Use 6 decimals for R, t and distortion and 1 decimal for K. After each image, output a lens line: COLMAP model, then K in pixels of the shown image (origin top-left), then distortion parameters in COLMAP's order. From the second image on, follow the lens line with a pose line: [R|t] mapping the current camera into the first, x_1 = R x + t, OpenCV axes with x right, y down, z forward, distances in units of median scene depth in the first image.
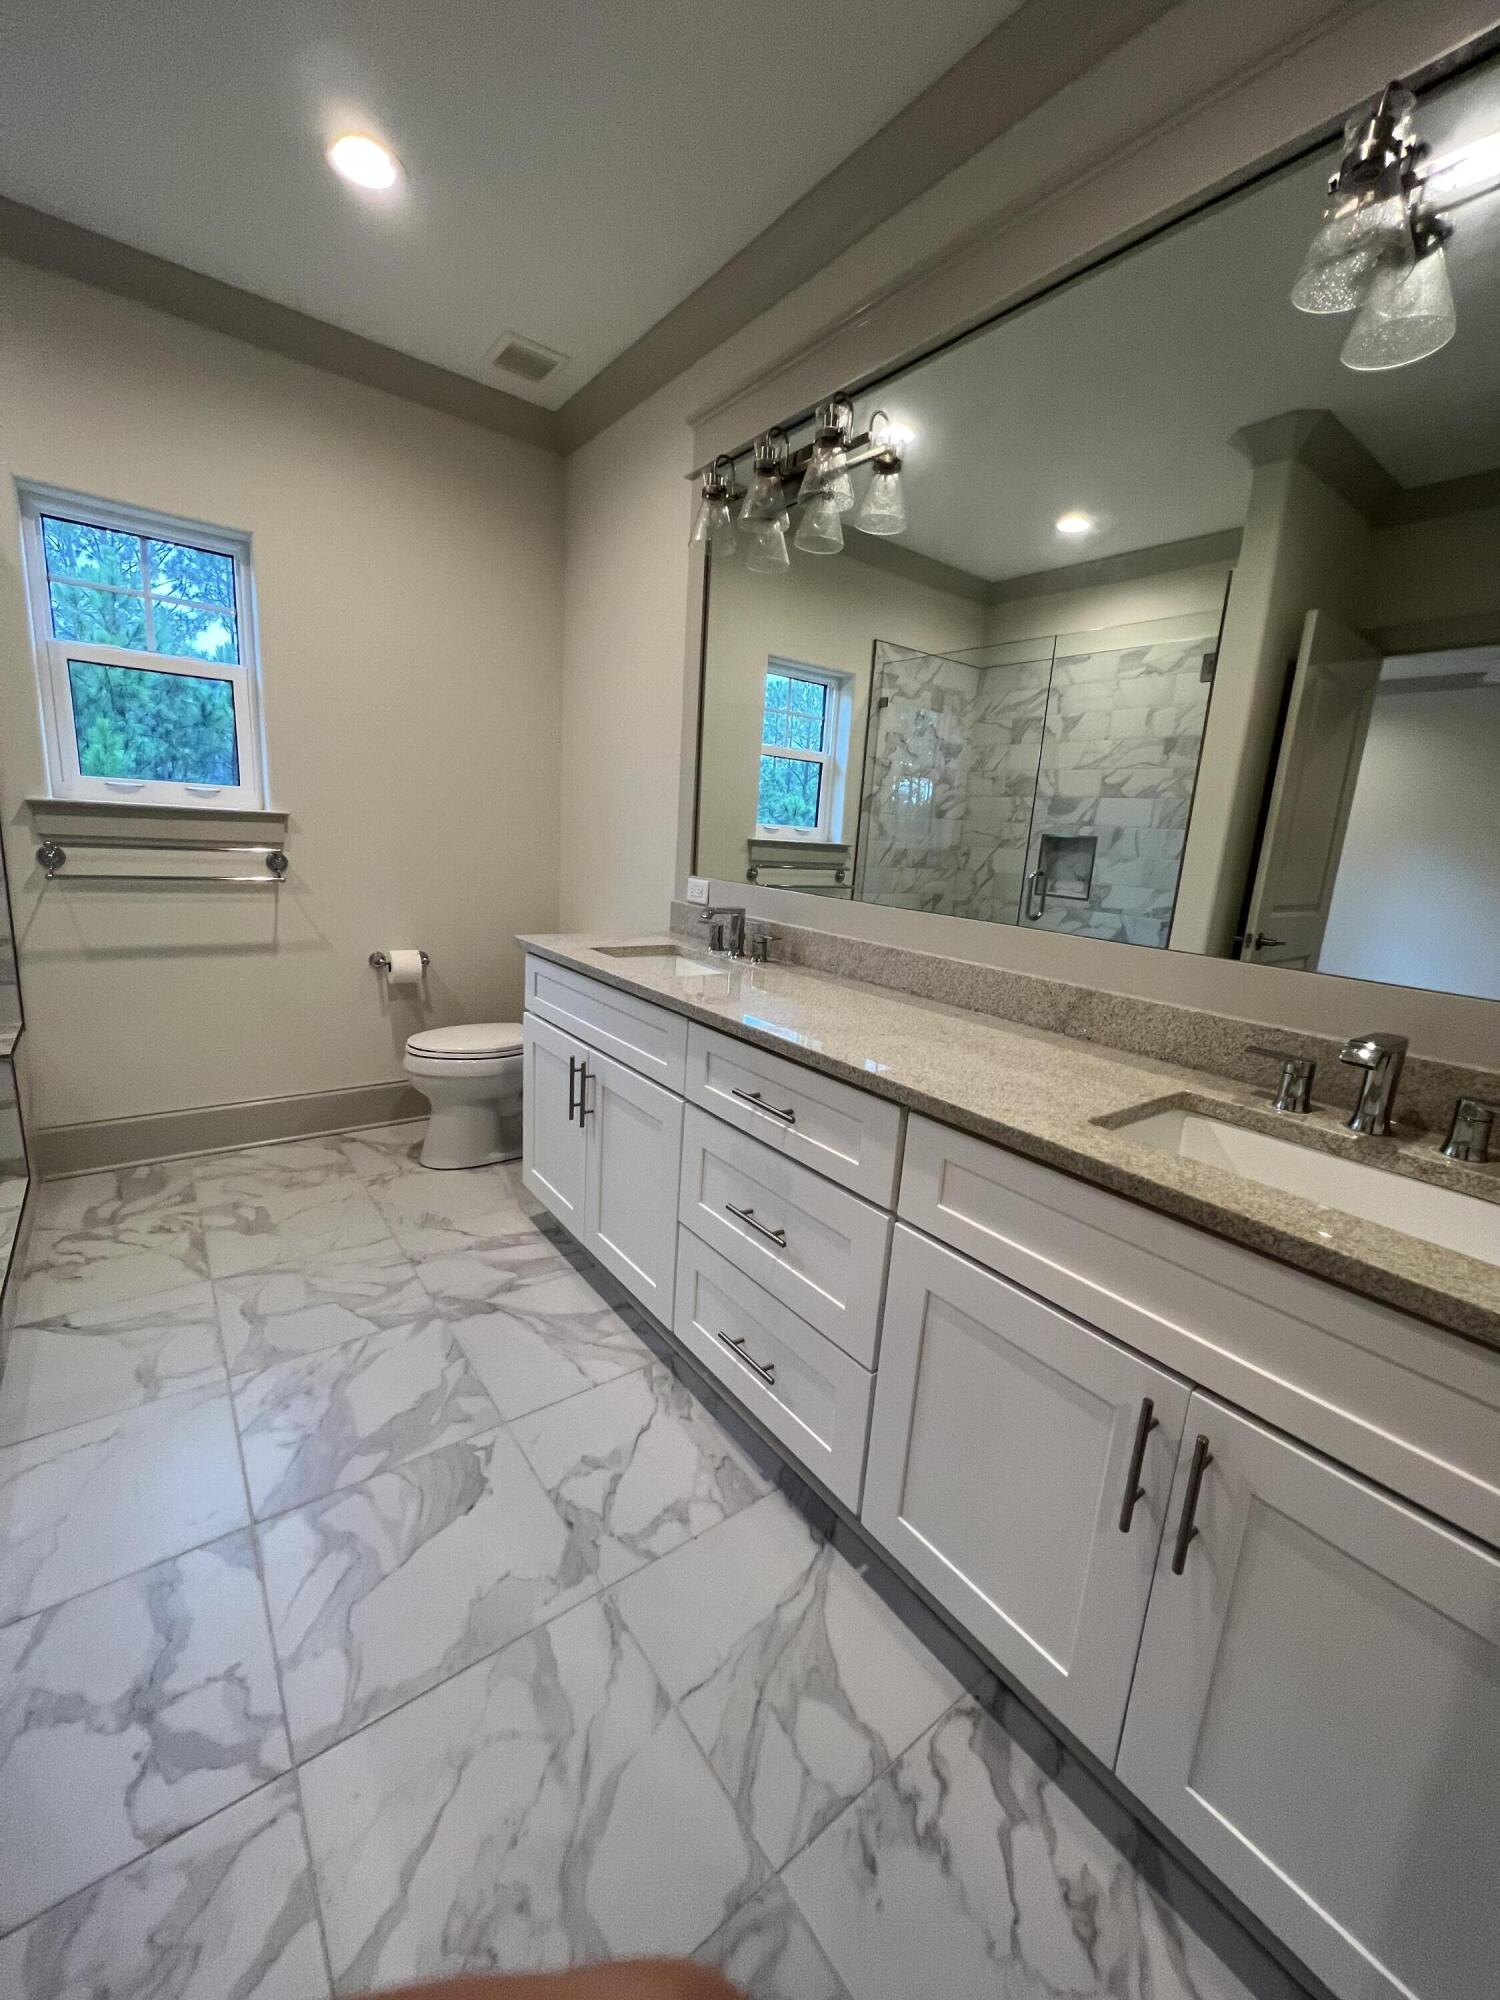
lens RADIAL K [[796.5, 0, 751.3], [0, 796.5, 1001.5], [0, 0, 1]] dist [-0.002984, 0.000955]
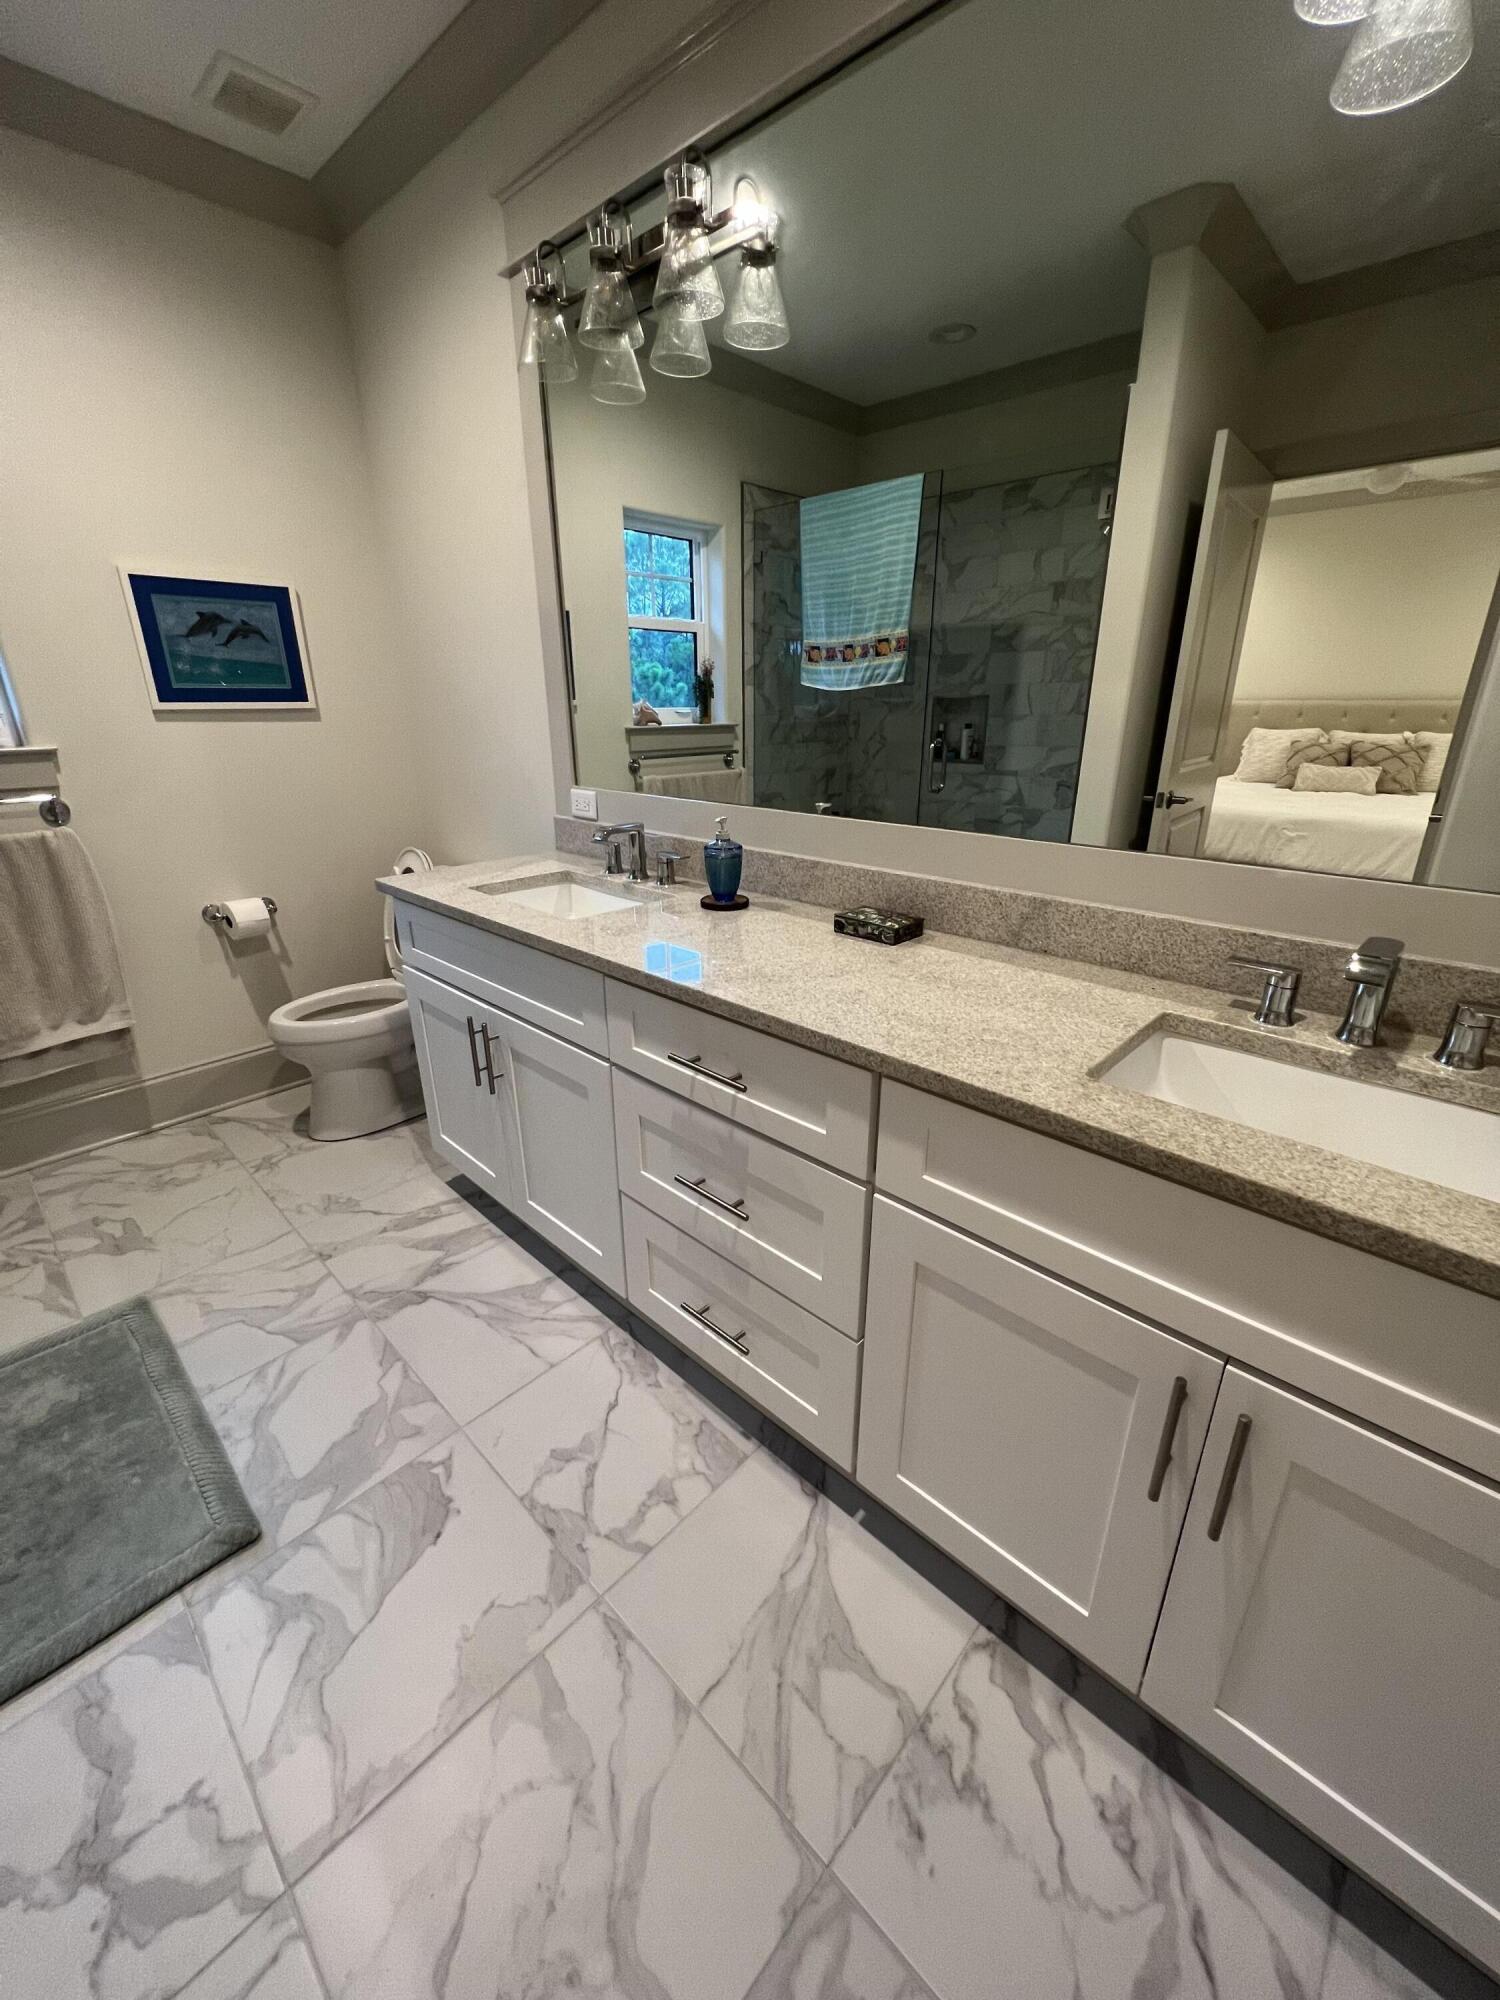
lens RADIAL K [[796.5, 0, 751.7], [0, 796.5, 999.7], [0, 0, 1]] dist [-0.002984, 0.000955]
pose [[0.984662, -0.121143, 0.125559, -0.028293], [0.100458, 0.982042, 0.159694, -0.064393], [-0.142650, -0.144631, 0.979149, 0.107207]]
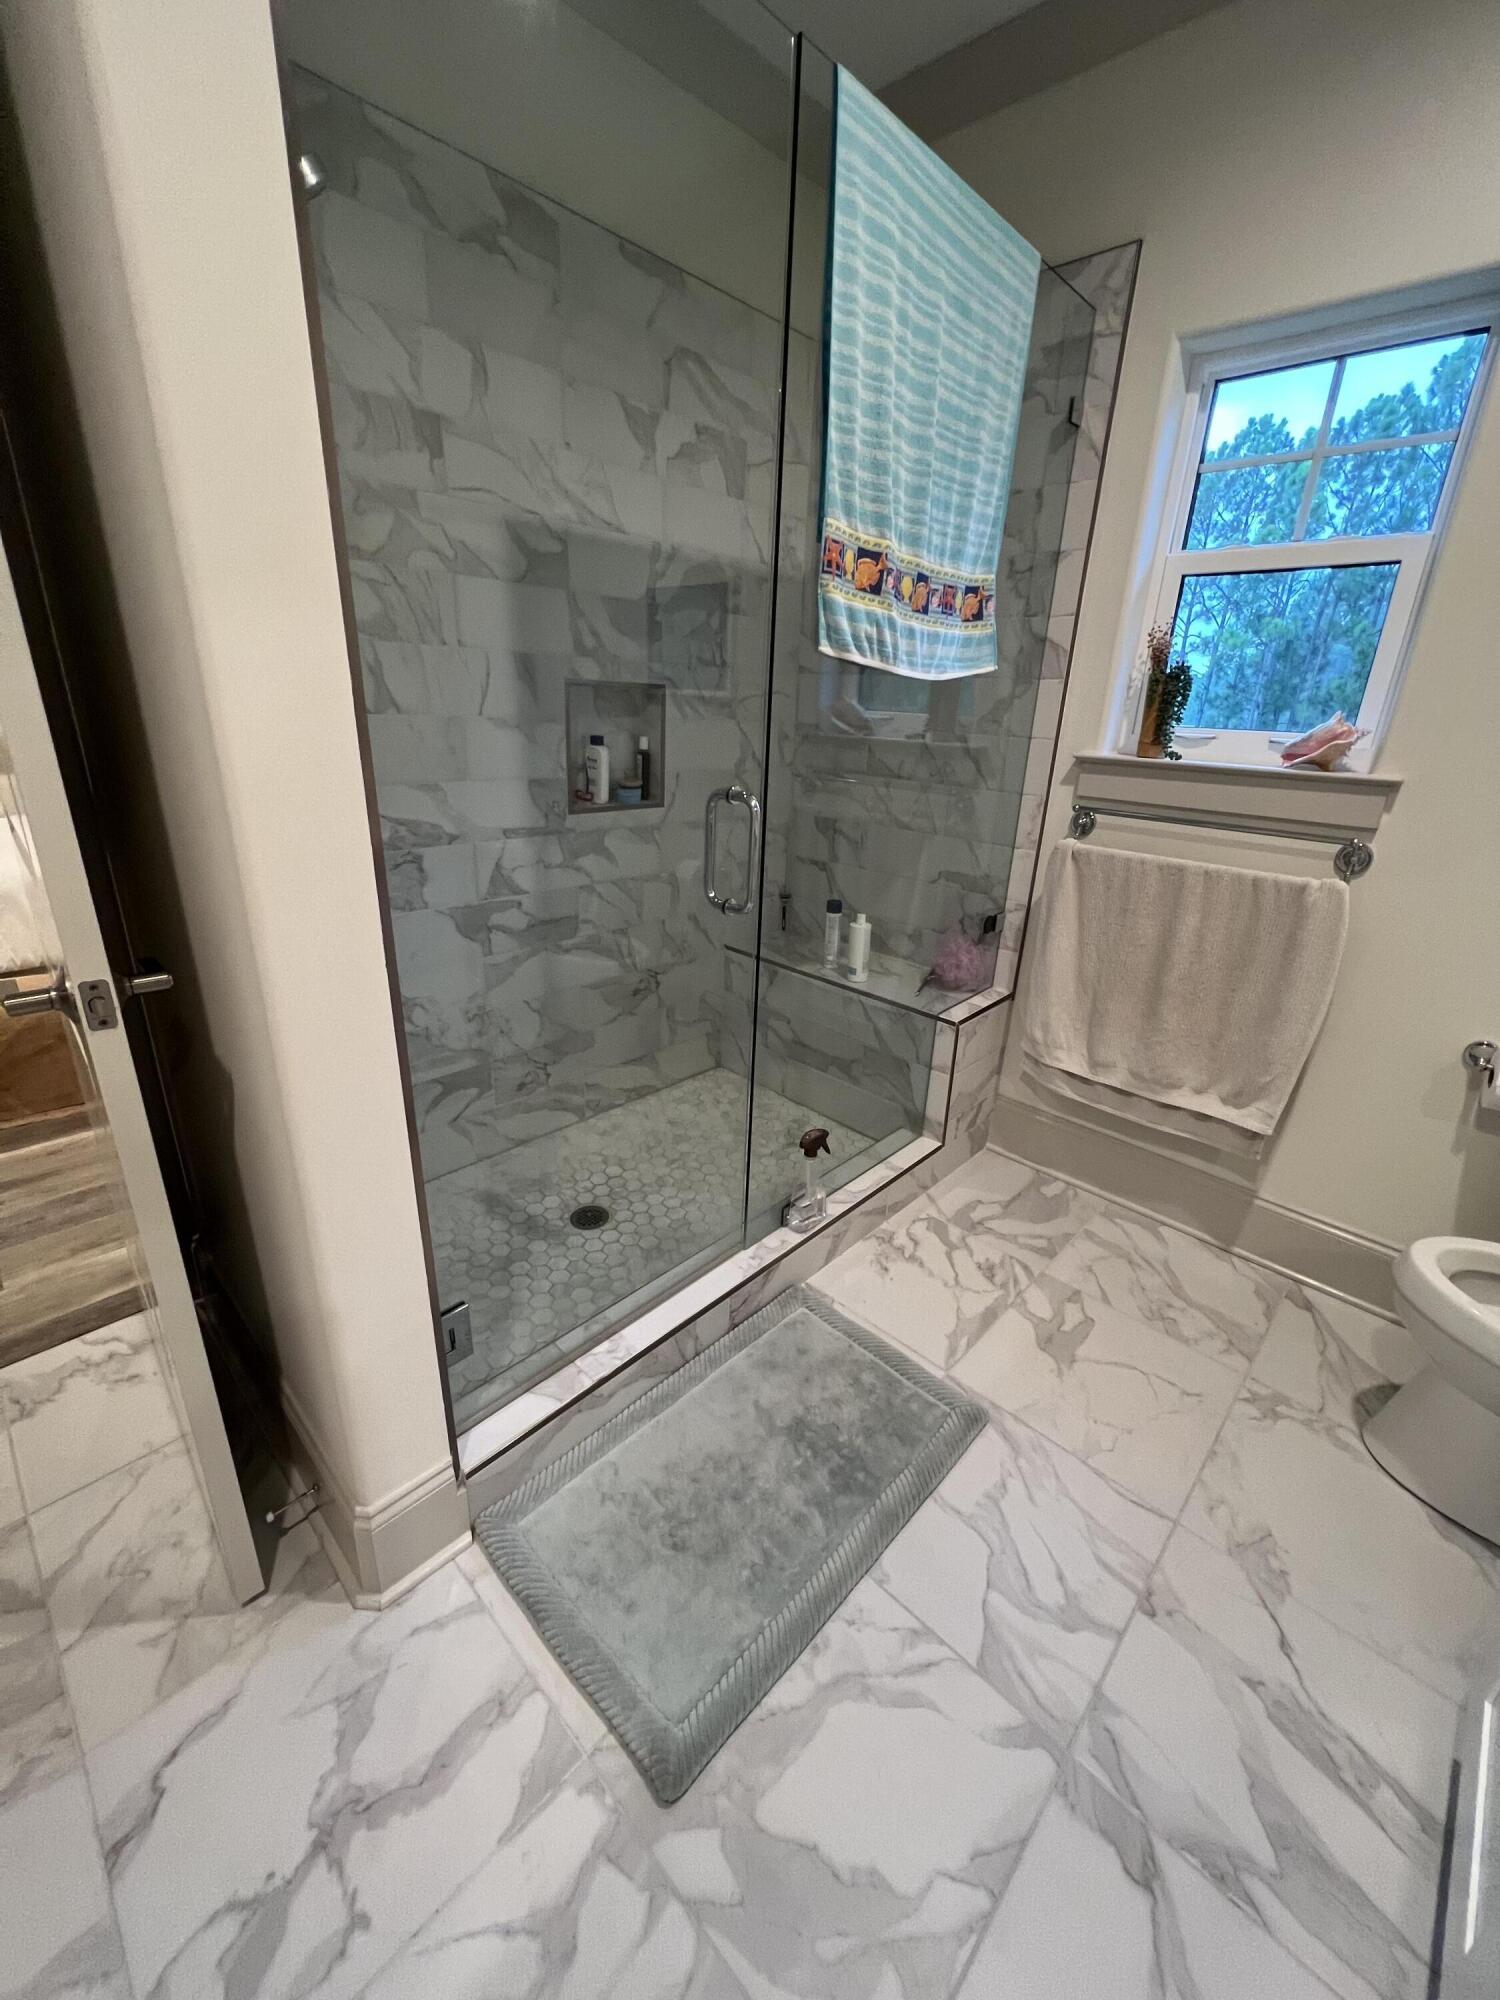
lens RADIAL K [[796.5, 0, 757.2], [0, 796.5, 998.7], [0, 0, 1]] dist [-0.002984, 0.000955]
pose [[0.164069, 0.292077, -0.942217, -0.081265], [-0.239496, 0.938376, 0.249183, -0.170297], [0.956934, 0.184774, 0.223910, 0.640152]]
